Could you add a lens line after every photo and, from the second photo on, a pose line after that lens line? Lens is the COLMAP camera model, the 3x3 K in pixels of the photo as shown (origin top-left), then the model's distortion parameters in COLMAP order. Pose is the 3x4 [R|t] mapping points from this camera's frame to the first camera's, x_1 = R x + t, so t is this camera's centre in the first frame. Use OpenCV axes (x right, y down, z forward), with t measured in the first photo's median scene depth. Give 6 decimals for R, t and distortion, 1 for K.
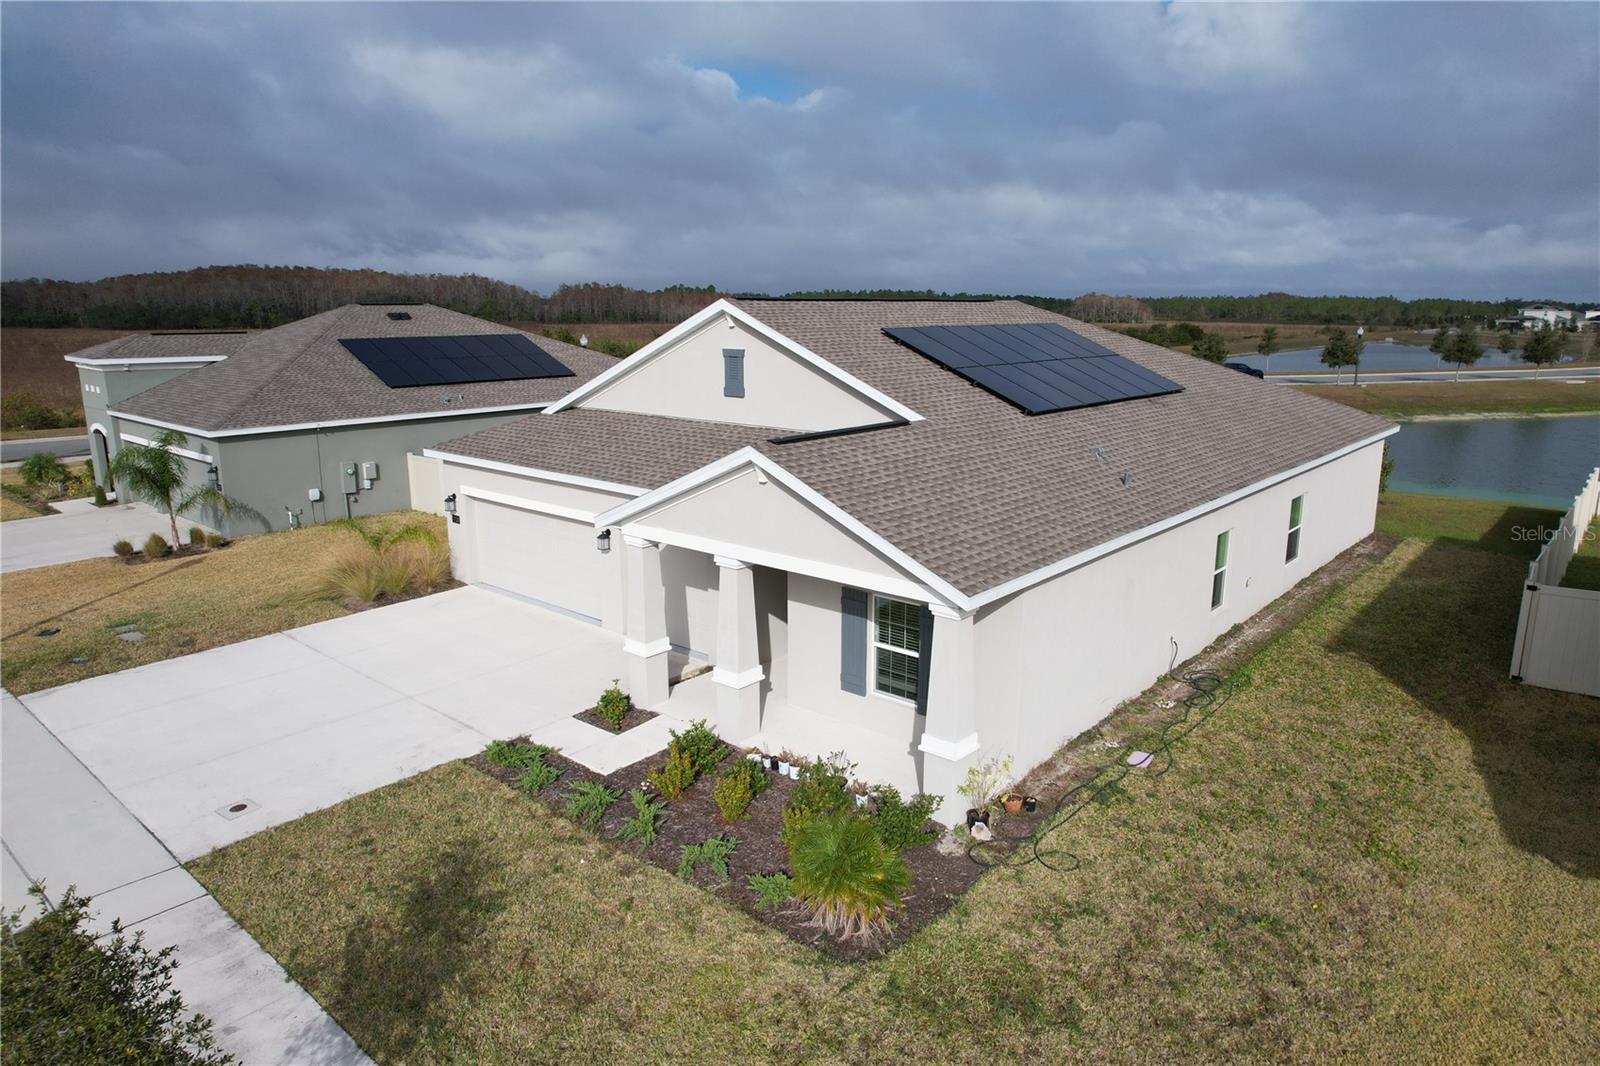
lens RADIAL K [[1020.2, 0, 813.7], [0, 1020.2, 530.8], [0, 0, 1]] dist [-0.083813, 0.081441]
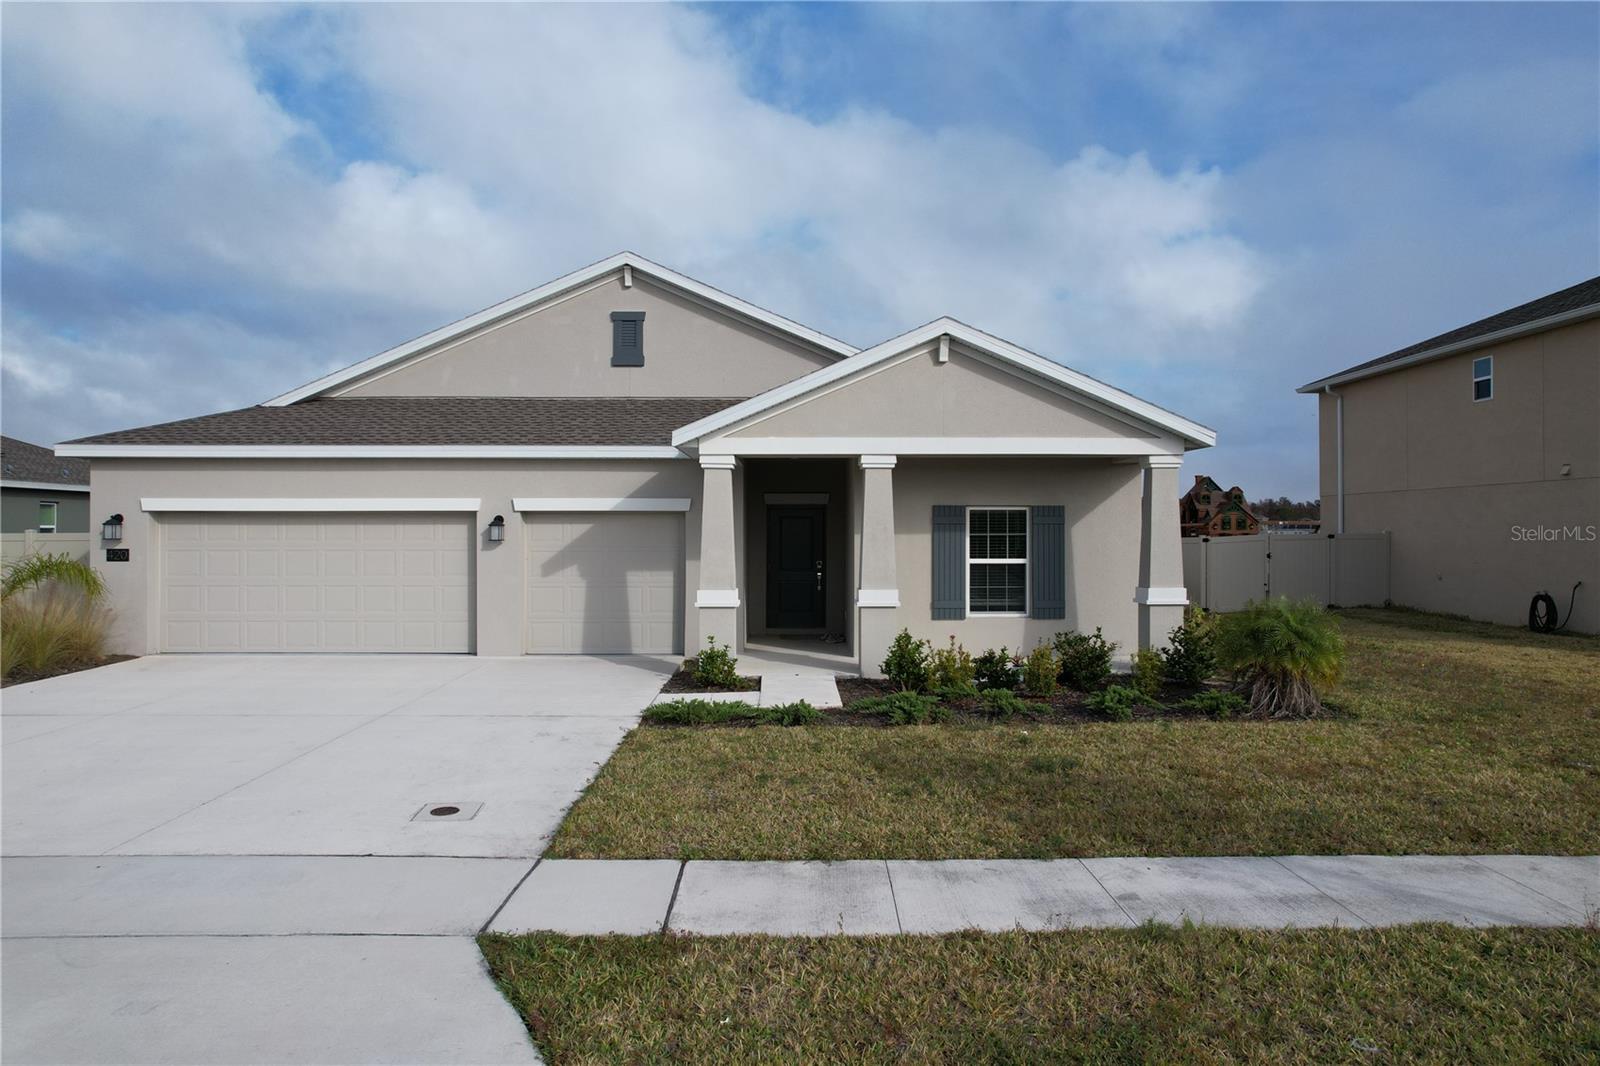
lens RADIAL K [[1020.2, 0, 813.7], [0, 1020.2, 530.8], [0, 0, 1]] dist [-0.083813, 0.081441]
pose [[0.743236, 0.000684, 0.669029, -0.686884], [0.145202, 0.975999, -0.162305, 0.214971], [-0.653082, 0.217775, 0.725298, 0.382112]]
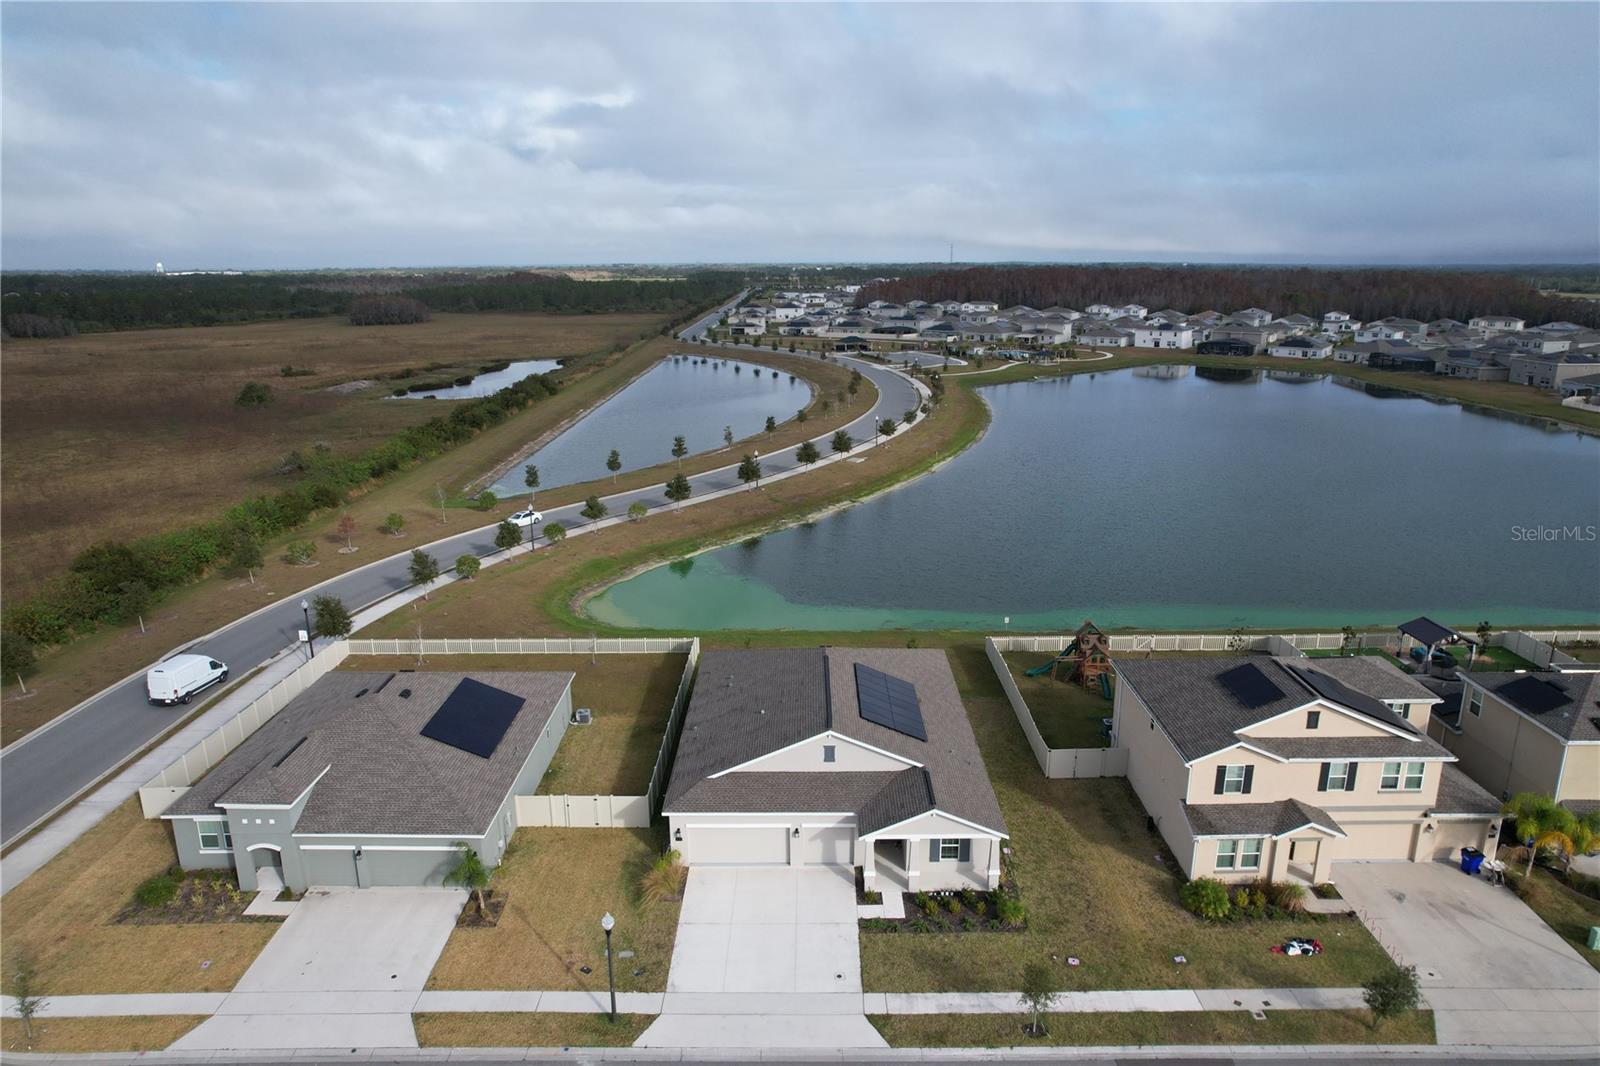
lens RADIAL K [[1020.2, 0, 813.7], [0, 1020.2, 530.8], [0, 0, 1]] dist [-0.083813, 0.081441]
pose [[0.755325, -0.171107, 0.632619, -2.064916], [0.144695, 0.985033, 0.093664, -1.207740], [-0.639178, 0.020790, 0.768778, -1.202530]]
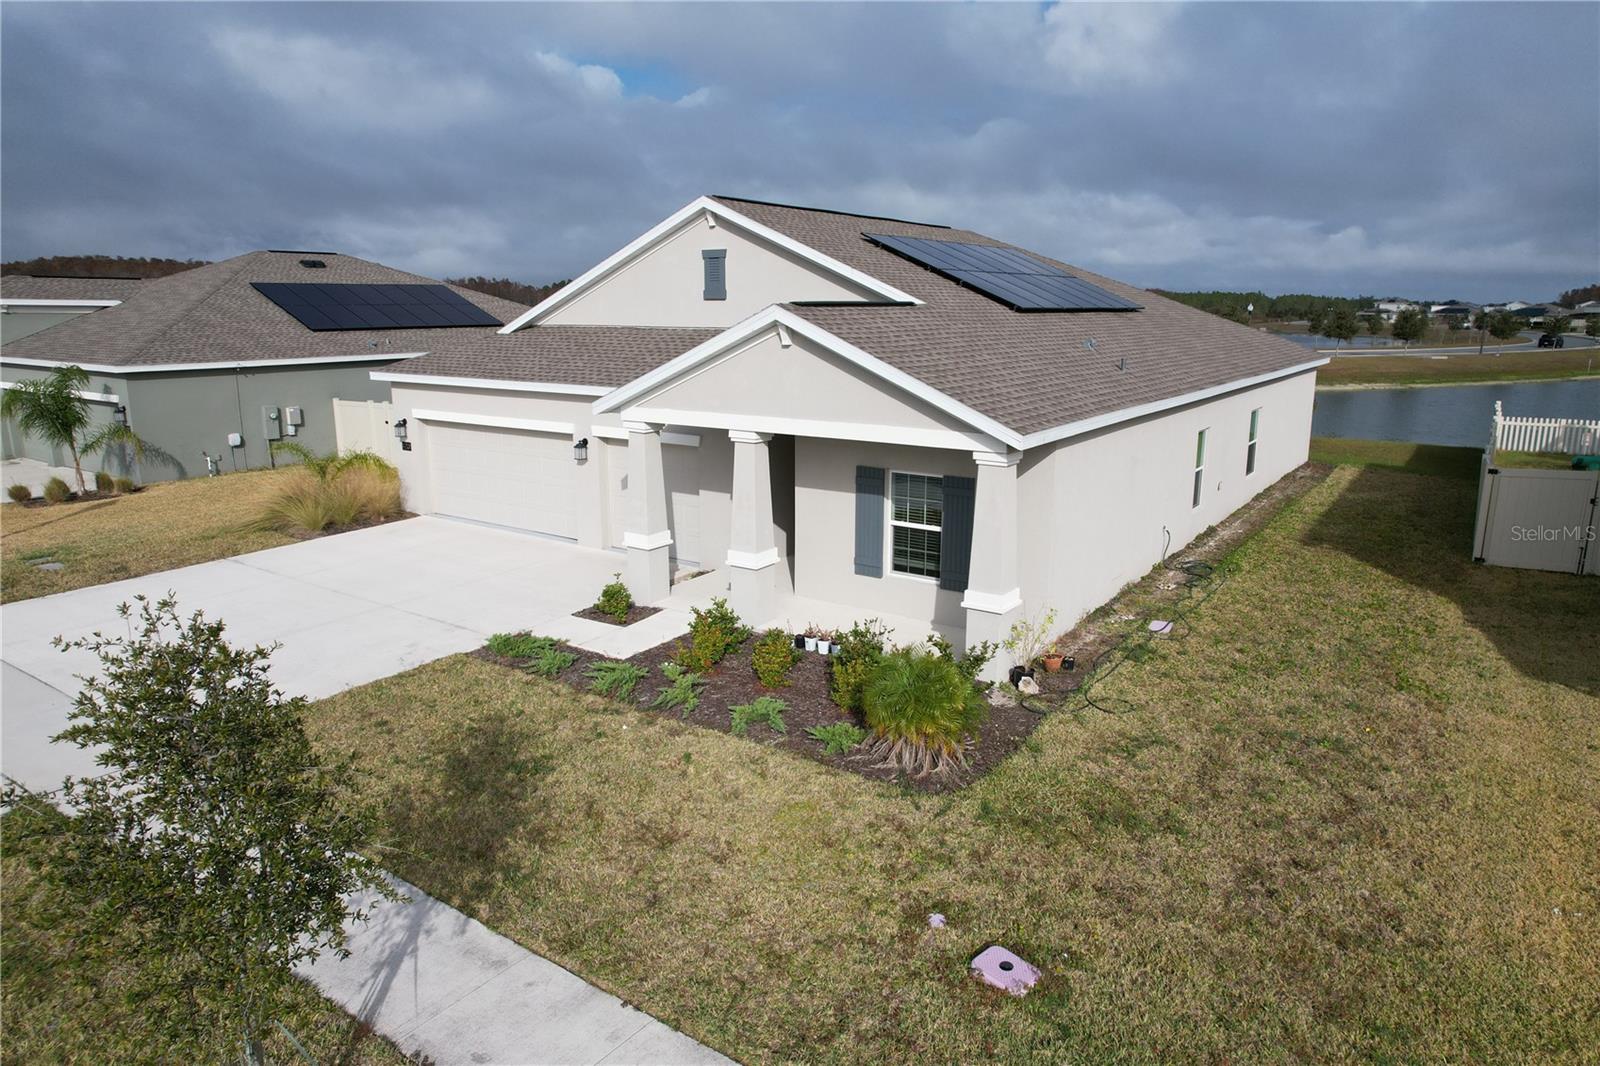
lens RADIAL K [[1020.2, 0, 813.7], [0, 1020.2, 530.8], [0, 0, 1]] dist [-0.083813, 0.081441]
pose [[0.994326, -0.022670, 0.103929, -0.114626], [0.022477, 0.999743, 0.003030, 0.112541], [-0.103971, -0.000677, 0.994580, 0.032563]]
